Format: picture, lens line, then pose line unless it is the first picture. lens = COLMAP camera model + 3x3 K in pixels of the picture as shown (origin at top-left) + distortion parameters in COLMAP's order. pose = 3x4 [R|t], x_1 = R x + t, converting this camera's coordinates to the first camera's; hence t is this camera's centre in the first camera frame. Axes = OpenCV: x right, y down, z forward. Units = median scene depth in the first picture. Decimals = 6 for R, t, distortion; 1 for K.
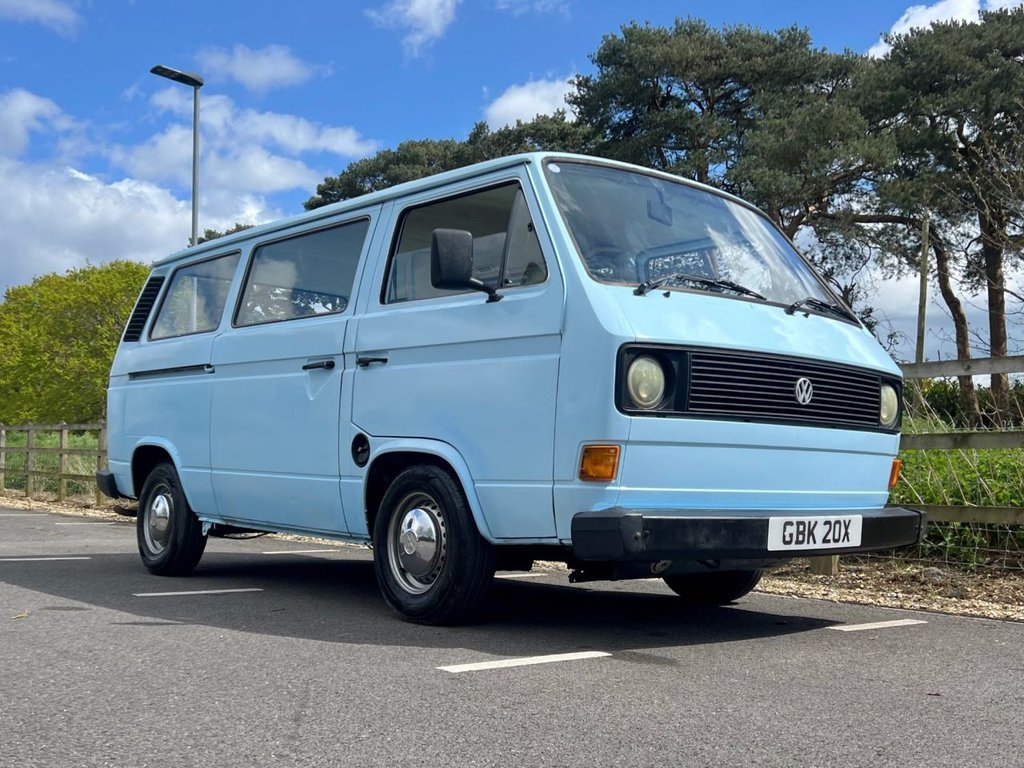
lens RADIAL K [[1114.2, 0, 561.4], [0, 1114.2, 388.4], [0, 0, 1]] dist [0.036390, -0.022679]
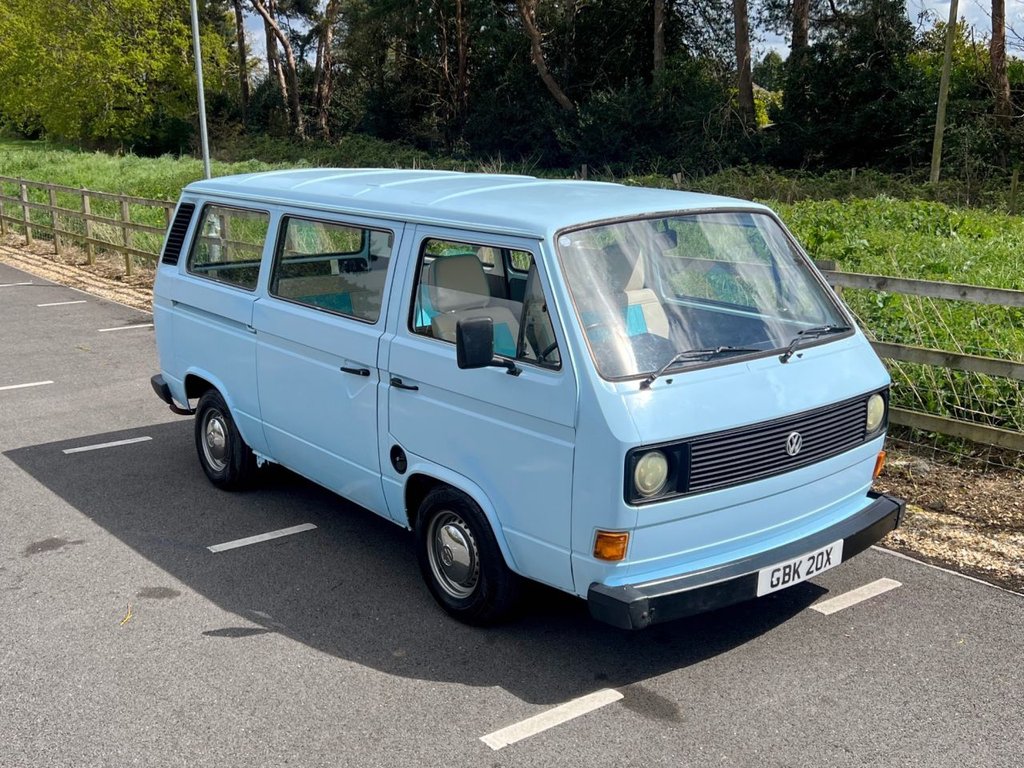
lens RADIAL K [[1148.3, 0, 514.5], [0, 1148.3, 301.4], [0, 0, 1]] dist [0.024976, -0.003806]
pose [[0.998412, -0.020638, -0.052426, 0.001343], [0.033021, 0.968280, 0.247678, -0.431808], [0.045652, -0.249015, 0.967423, -0.091073]]
